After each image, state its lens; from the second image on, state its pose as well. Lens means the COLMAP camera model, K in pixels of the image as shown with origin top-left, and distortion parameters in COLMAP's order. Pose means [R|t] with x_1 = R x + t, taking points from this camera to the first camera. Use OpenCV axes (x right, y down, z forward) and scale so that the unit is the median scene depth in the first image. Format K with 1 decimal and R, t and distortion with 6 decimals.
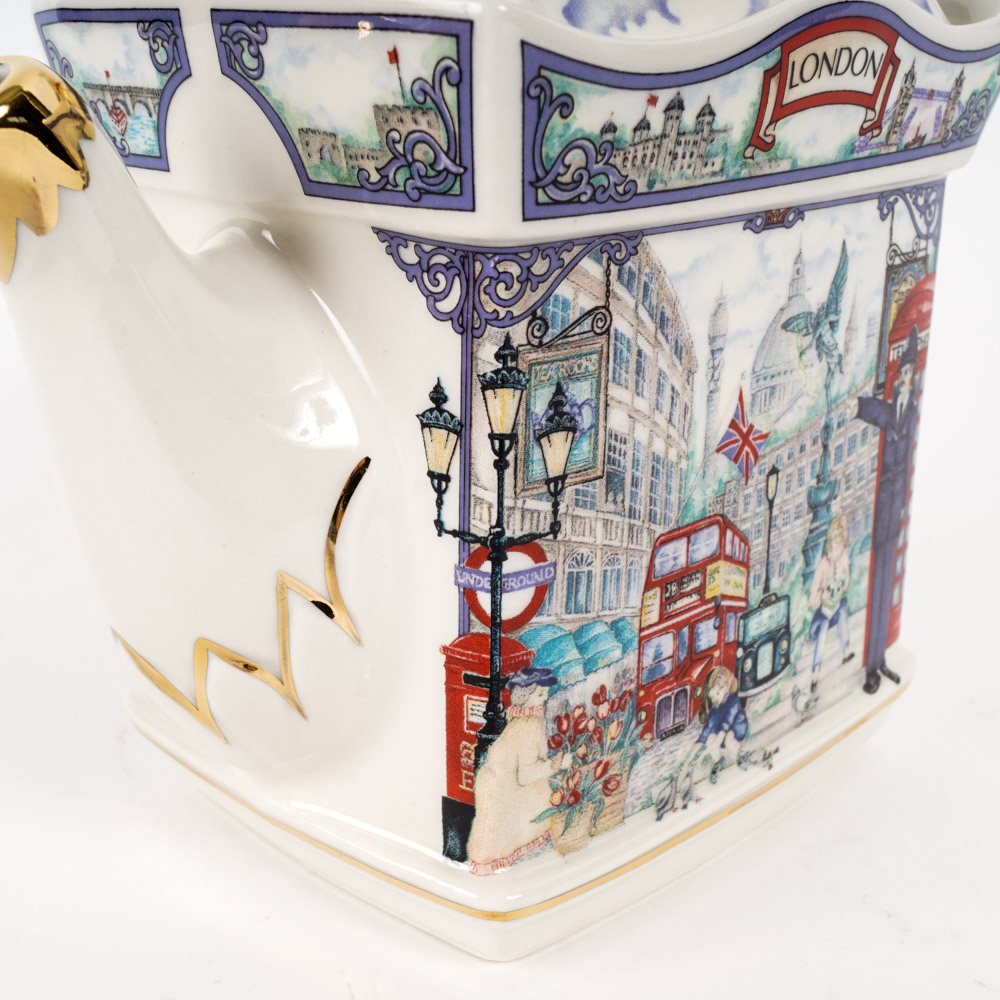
lens RADIAL K [[1537.1, 0, 510.0], [0, 1537.1, 519.5], [0, 0, 1]] dist [-0.081803, 0.000000]
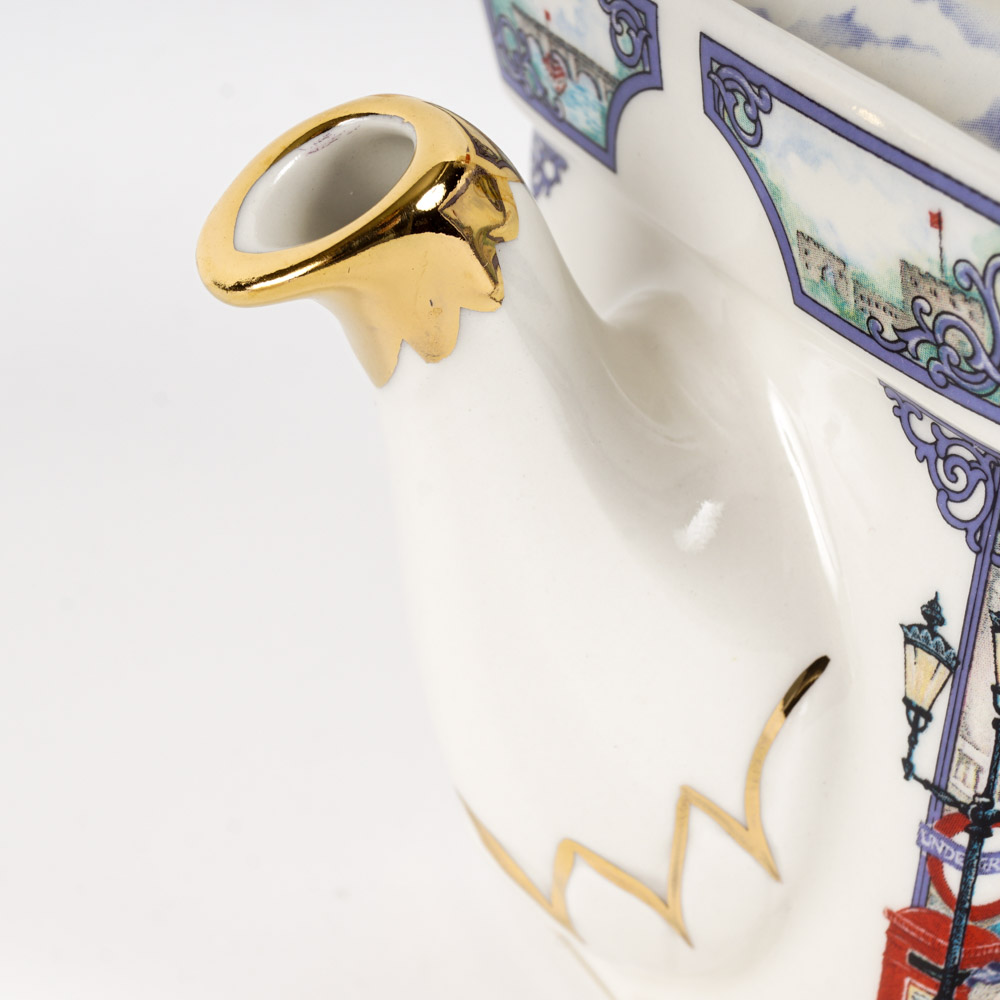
lens RADIAL K [[2689.1, 0, 502.7], [0, 2689.1, 499.7], [0, 0, 1]] dist [-0.020603, 0.000000]
pose [[0.962242, 0.176399, -0.207299, 0.010770], [-0.133403, 0.969473, 0.205732, -0.353383], [0.237262, -0.170310, 0.956400, -0.239707]]
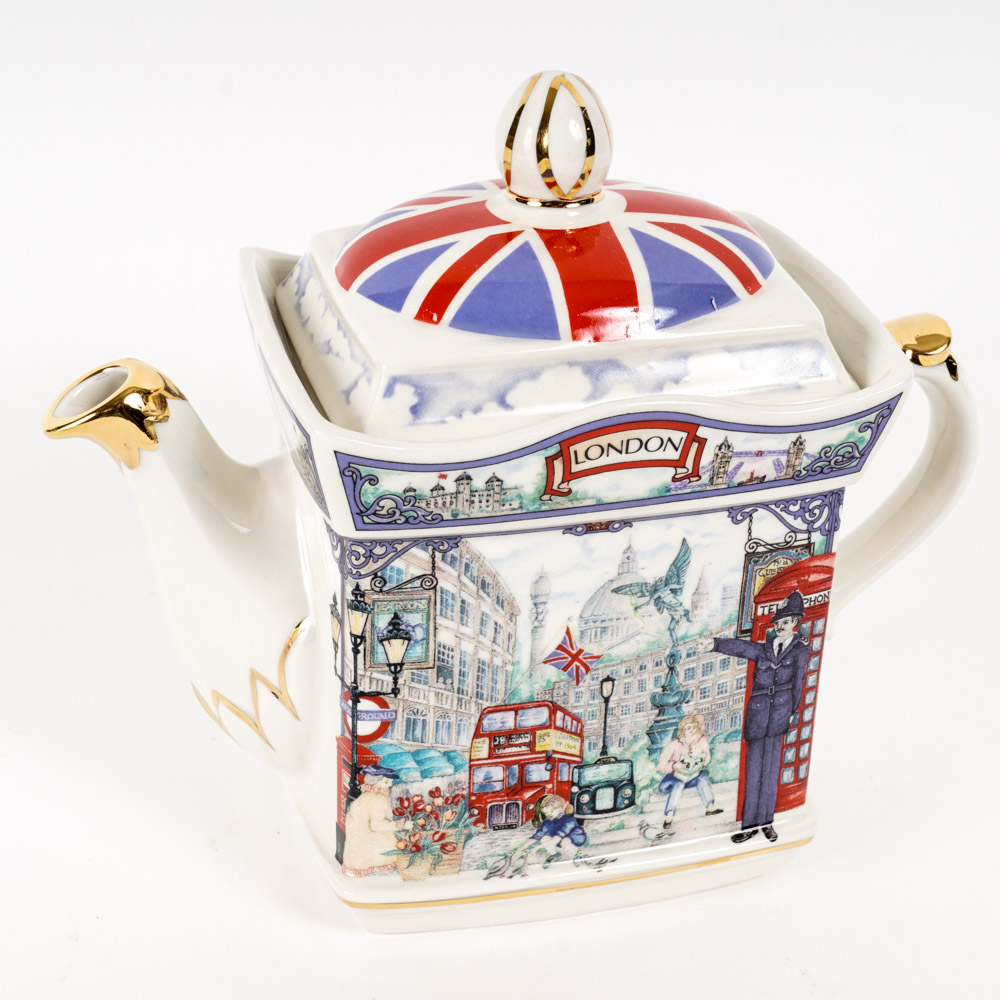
lens RADIAL K [[2134.7, 0, 501.2], [0, 2134.7, 502.3], [0, 0, 1]] dist [-0.044695, 0.000000]
pose [[0.859978, 0.254732, -0.442210, 1.073073], [-0.194260, 0.964681, 0.177917, -0.610777], [0.471912, -0.067101, 0.879088, -0.919627]]
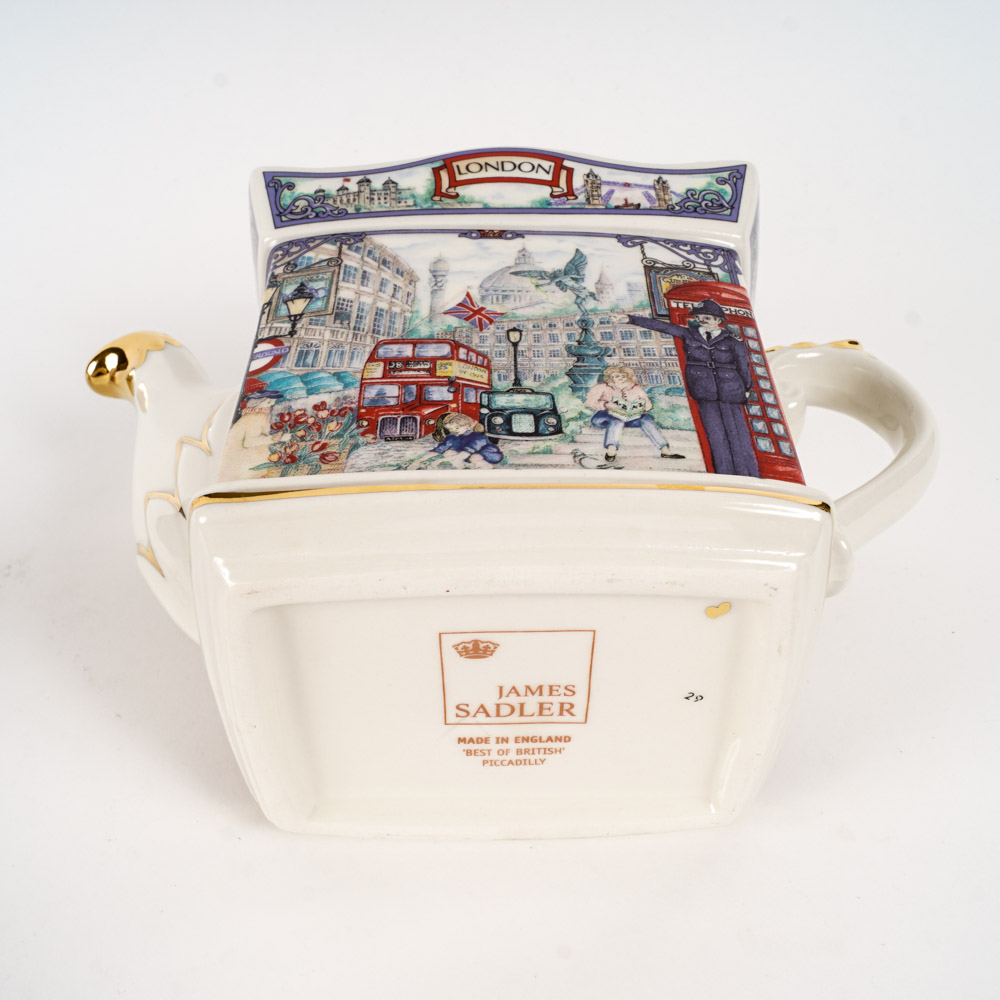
lens RADIAL K [[1184.0, 0, 490.5], [0, 1184.0, 509.1], [0, 0, 1]] dist [-0.099114, 0.000000]
pose [[0.691412, -0.540838, -0.479002, 0.668450], [-0.234042, 0.459585, -0.856741, 1.106217], [0.683501, 0.704468, 0.191184, 1.035234]]
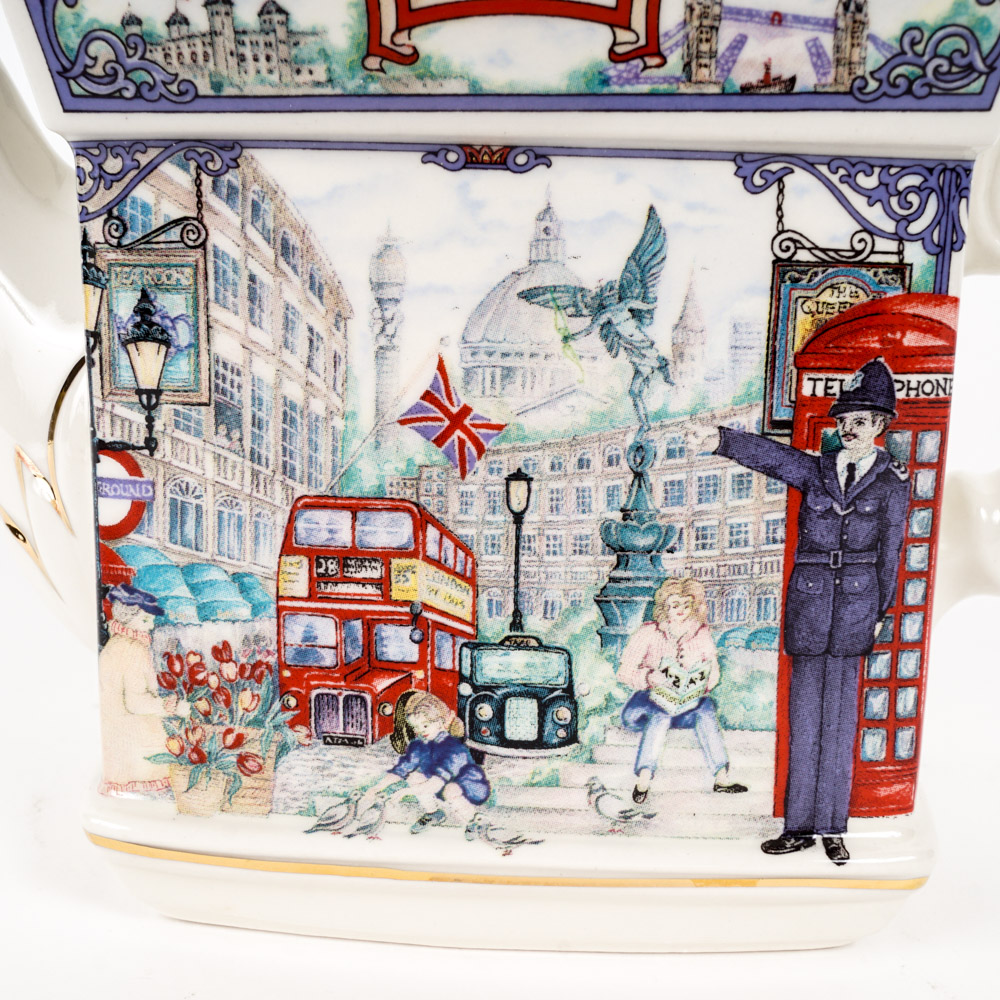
lens RADIAL K [[1537.1, 0, 487.6], [0, 1537.1, 513.6], [0, 0, 1]] dist [-0.081803, 0.000000]
pose [[0.643840, 0.178644, -0.744014, 0.895445], [-0.267892, 0.963449, -0.000491, -0.008794], [0.716732, 0.199631, 0.668164, 0.513051]]
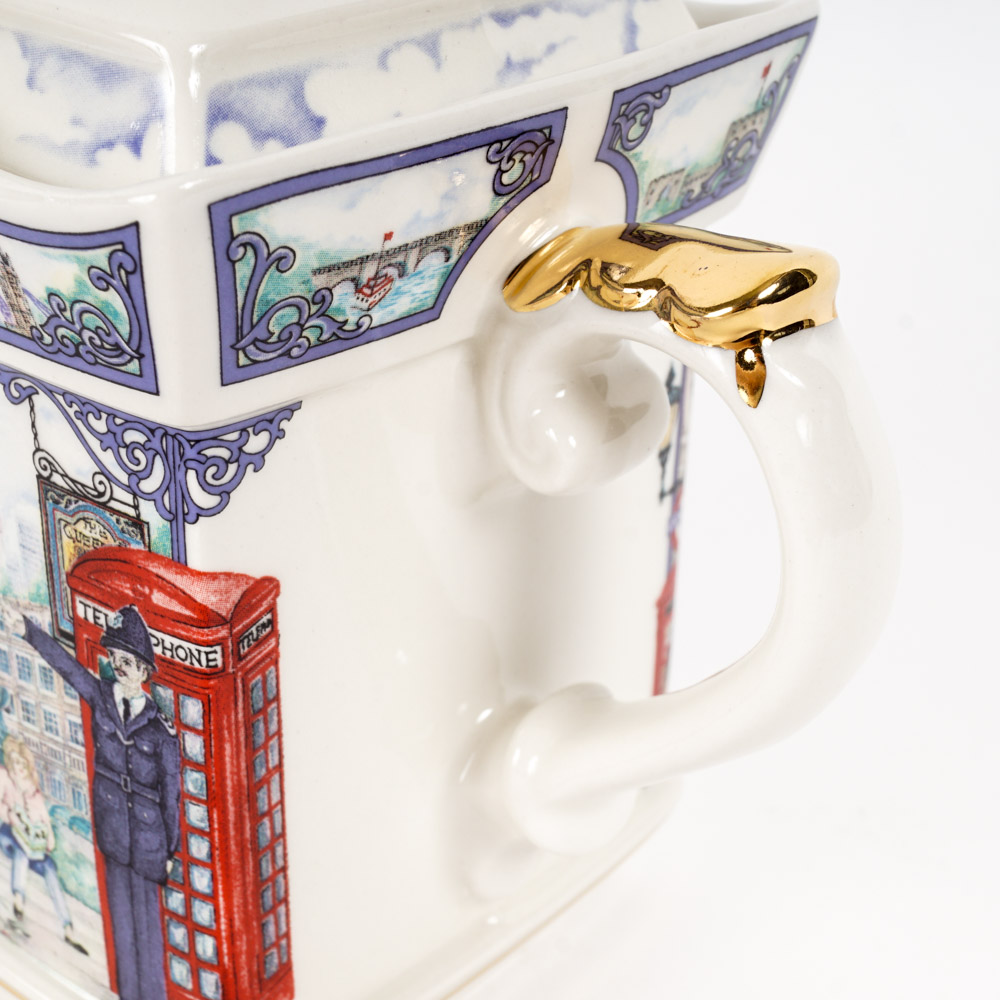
lens RADIAL K [[1963.9, 0, 502.7], [0, 1963.9, 494.9], [0, 0, 1]] dist [-0.072320, 0.000000]
pose [[0.031699, 0.467299, -0.883531, 1.253566], [-0.358687, 0.830411, 0.426335, -0.736290], [0.932920, 0.303397, 0.193937, 1.247702]]
